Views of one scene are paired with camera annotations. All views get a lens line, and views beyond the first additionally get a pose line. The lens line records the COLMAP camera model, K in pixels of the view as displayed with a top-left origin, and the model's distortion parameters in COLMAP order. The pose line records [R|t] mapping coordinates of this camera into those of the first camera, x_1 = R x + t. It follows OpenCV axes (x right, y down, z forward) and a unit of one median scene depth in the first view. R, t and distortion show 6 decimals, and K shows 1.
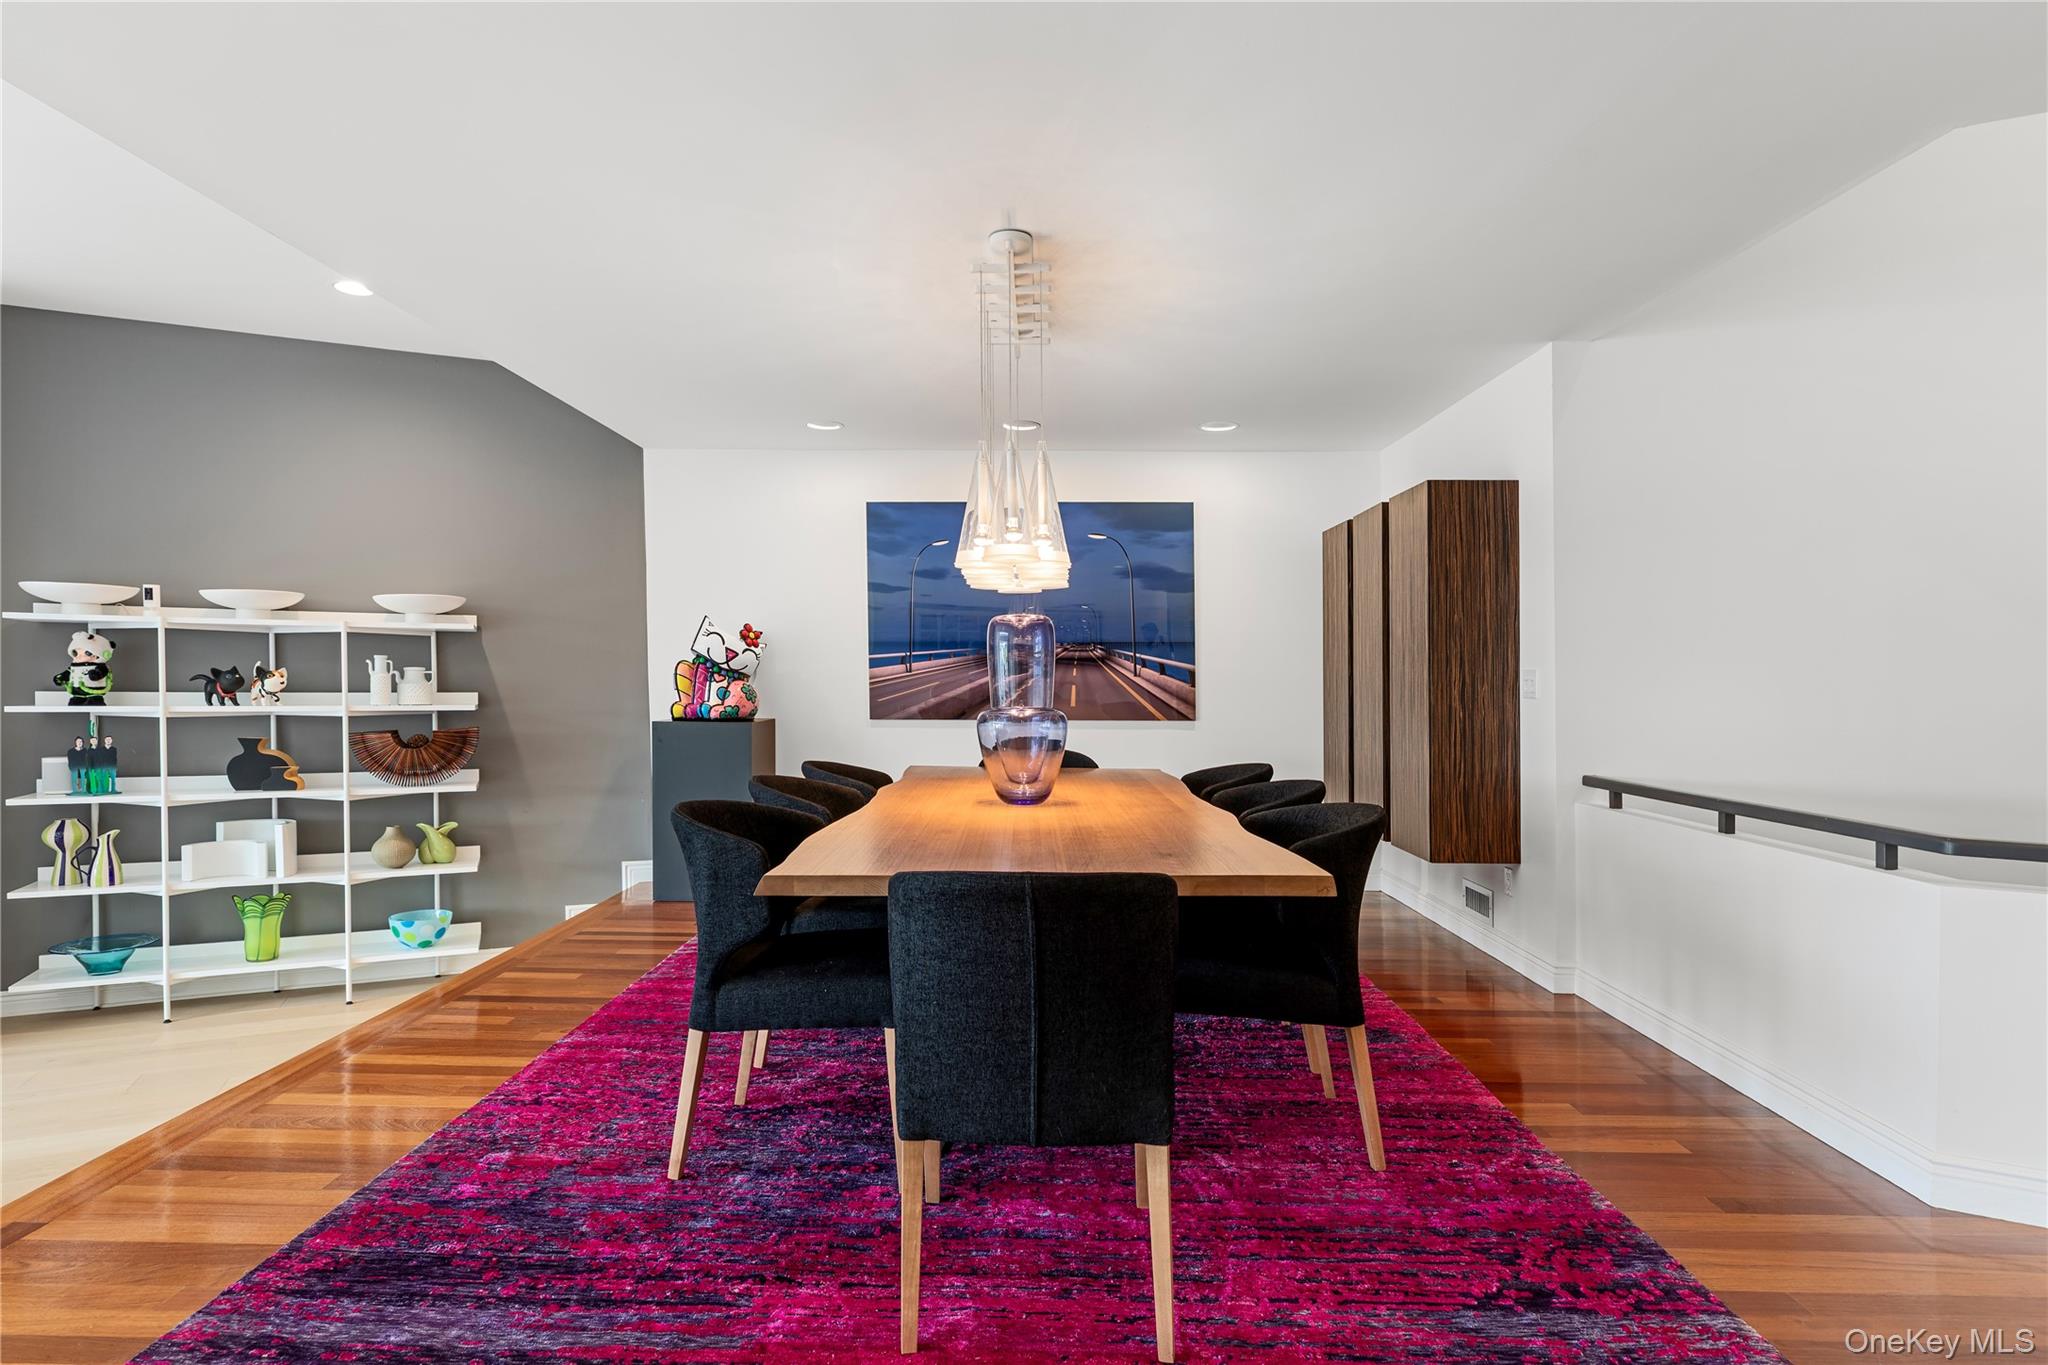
lens RADIAL K [[1070.2, 0, 1016.3], [0, 1070.2, 691.4], [0, 0, 1]] dist [0.002468, -0.000002]
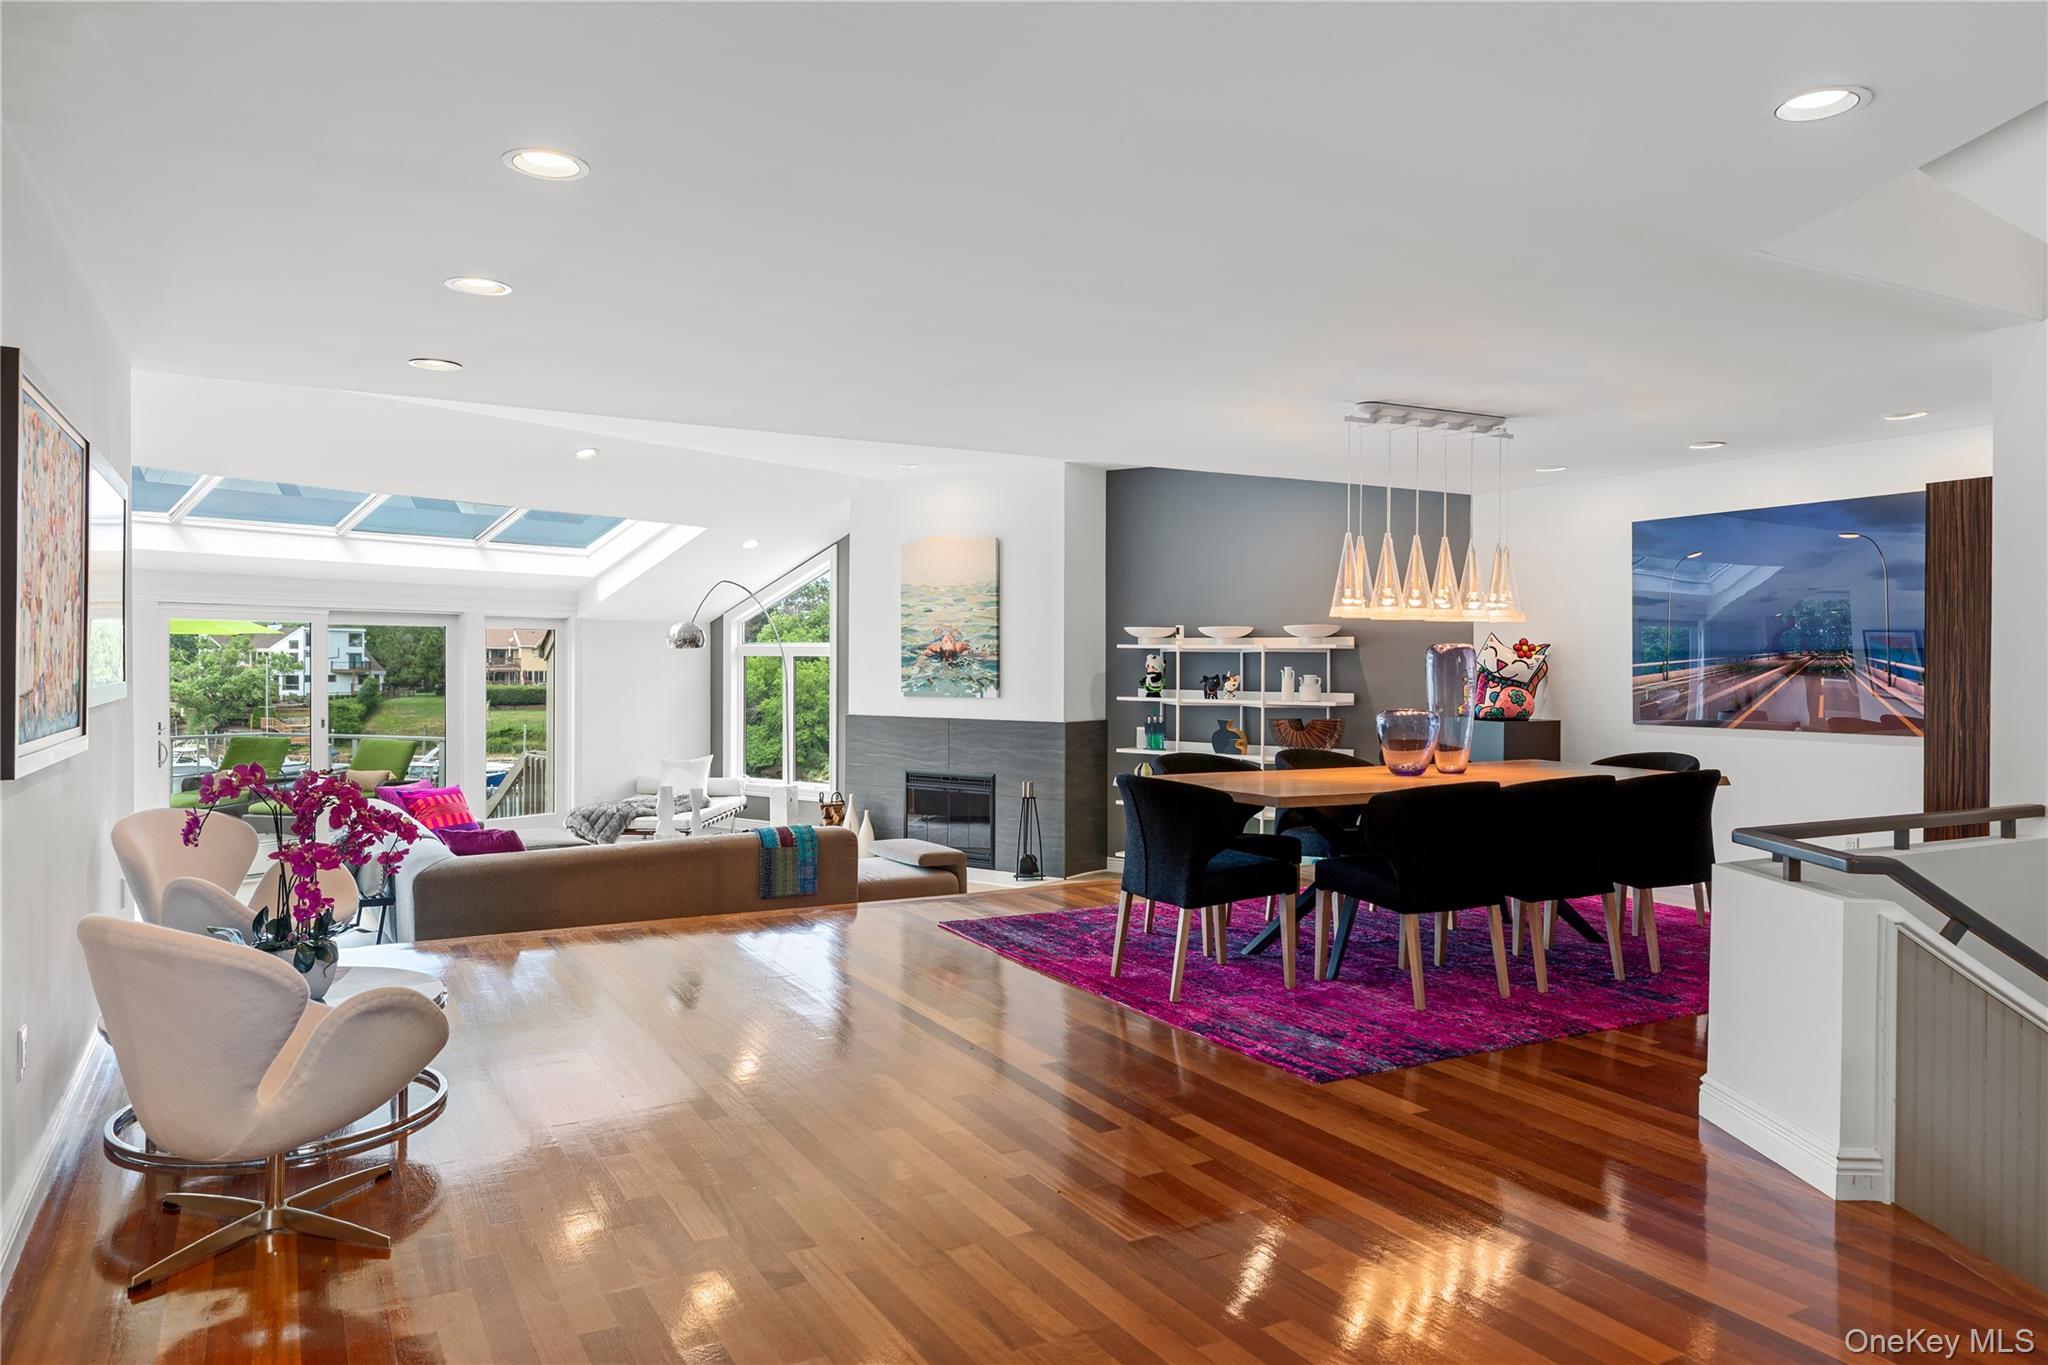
lens RADIAL K [[1347.7, 0, 1055.6], [0, 1347.7, 667.5], [0, 0, 1]] dist [0.012222, -0.001569]
pose [[0.515141, -0.001222, -0.857105, 0.805638], [-0.014314, 0.999847, -0.010029, -0.009576], [0.856986, 0.017435, 0.515044, -0.215548]]
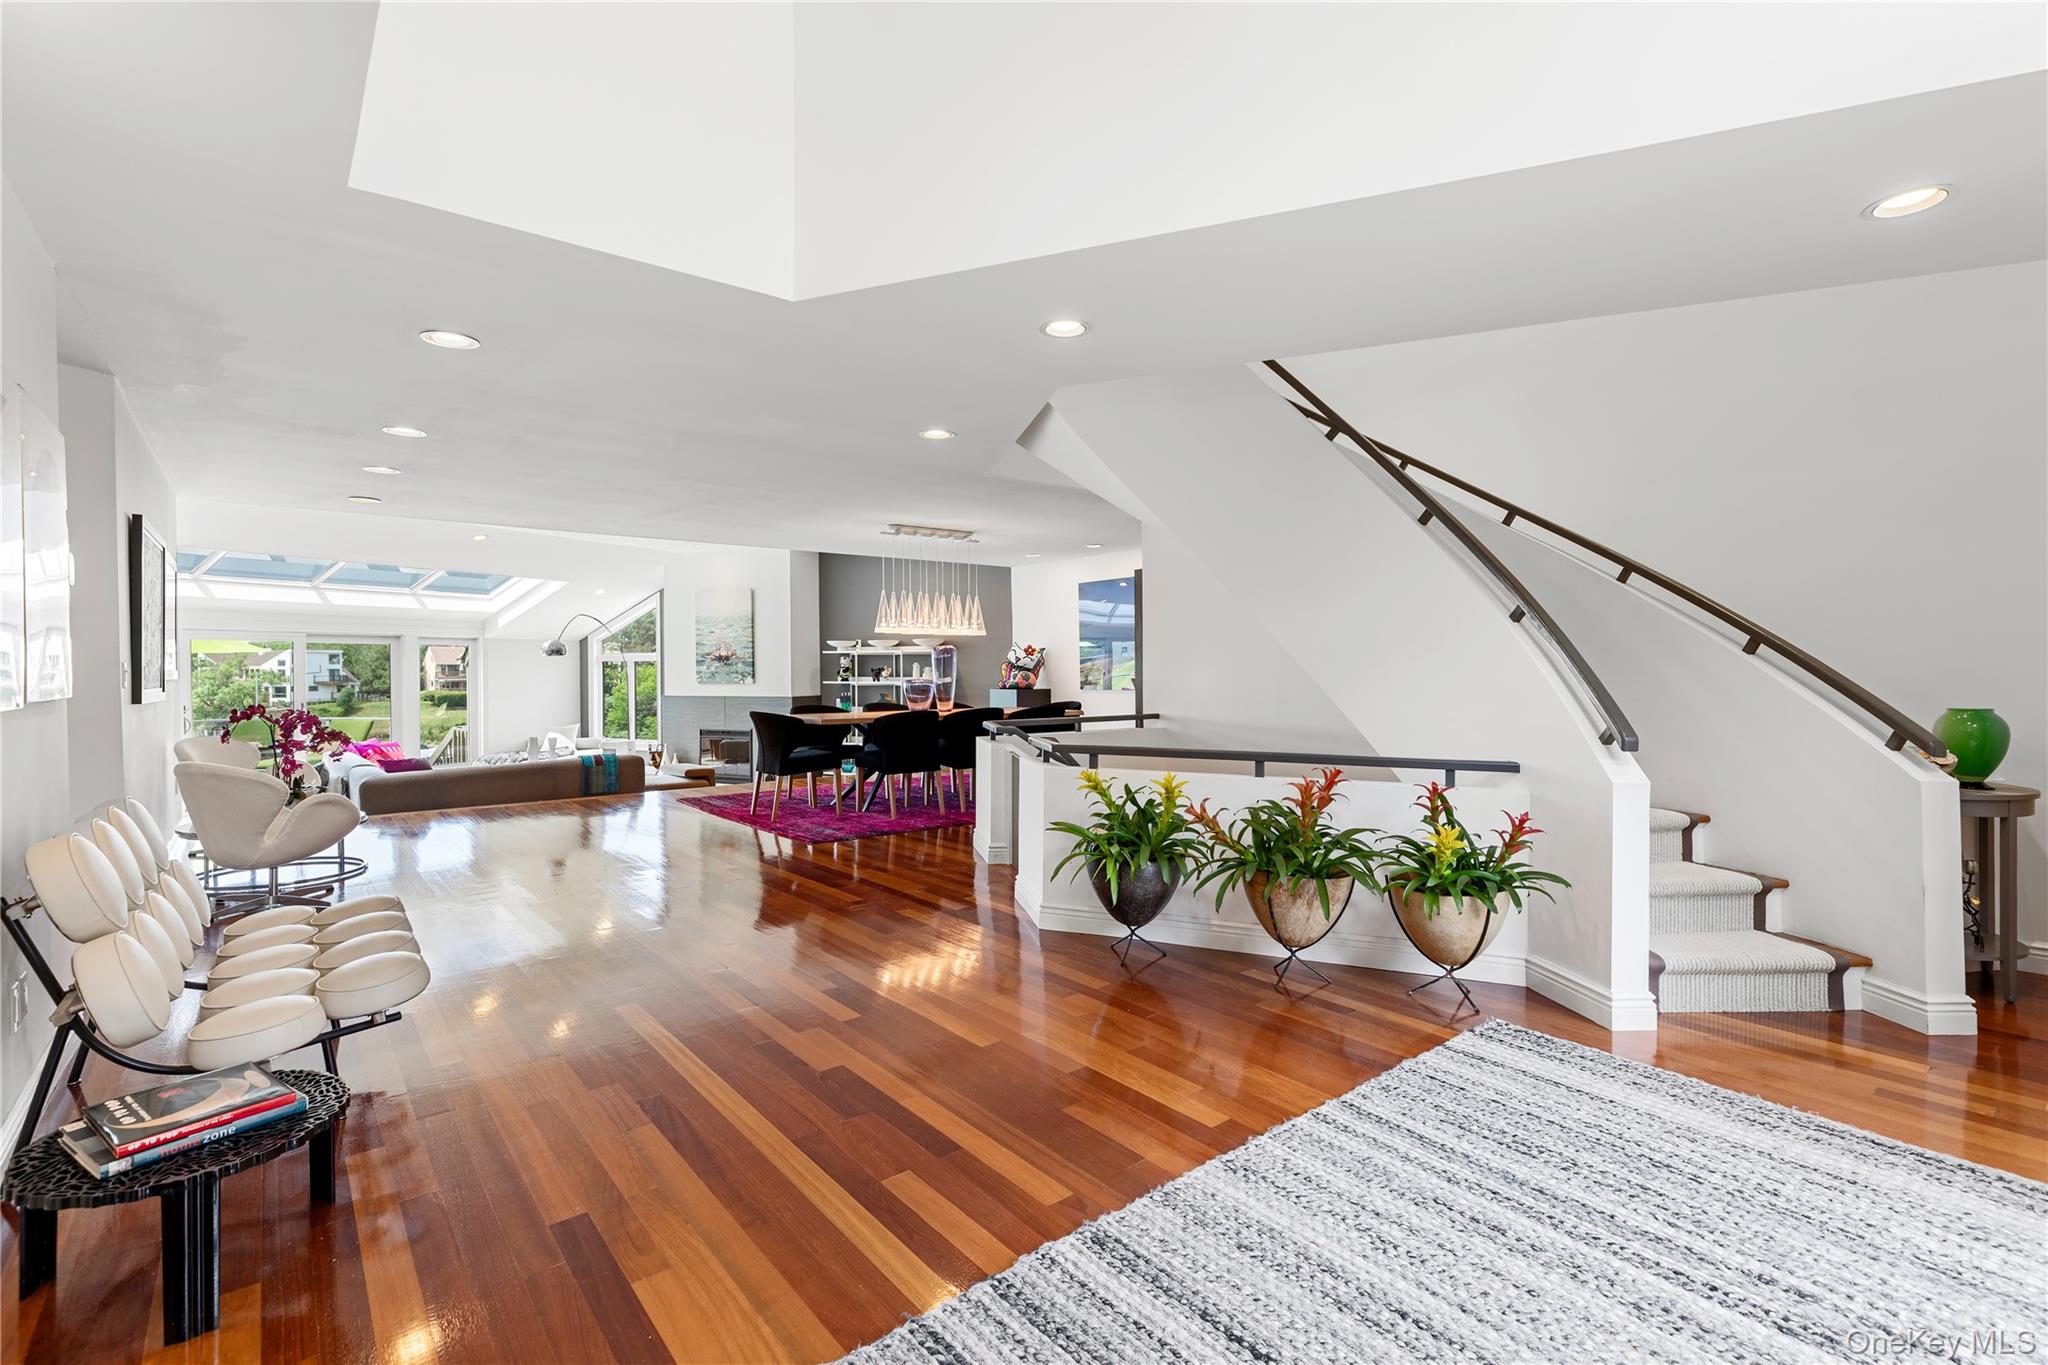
lens RADIAL K [[908.8, 0, 1043.4], [0, 908.8, 680.3], [0, 0, 1]] dist [0.005138, 0.000695]
pose [[0.662359, -0.001787, -0.749185, 1.241744], [0.000800, 0.999998, -0.001678, 0.013026], [0.749186, 0.000512, 0.662359, -0.226220]]
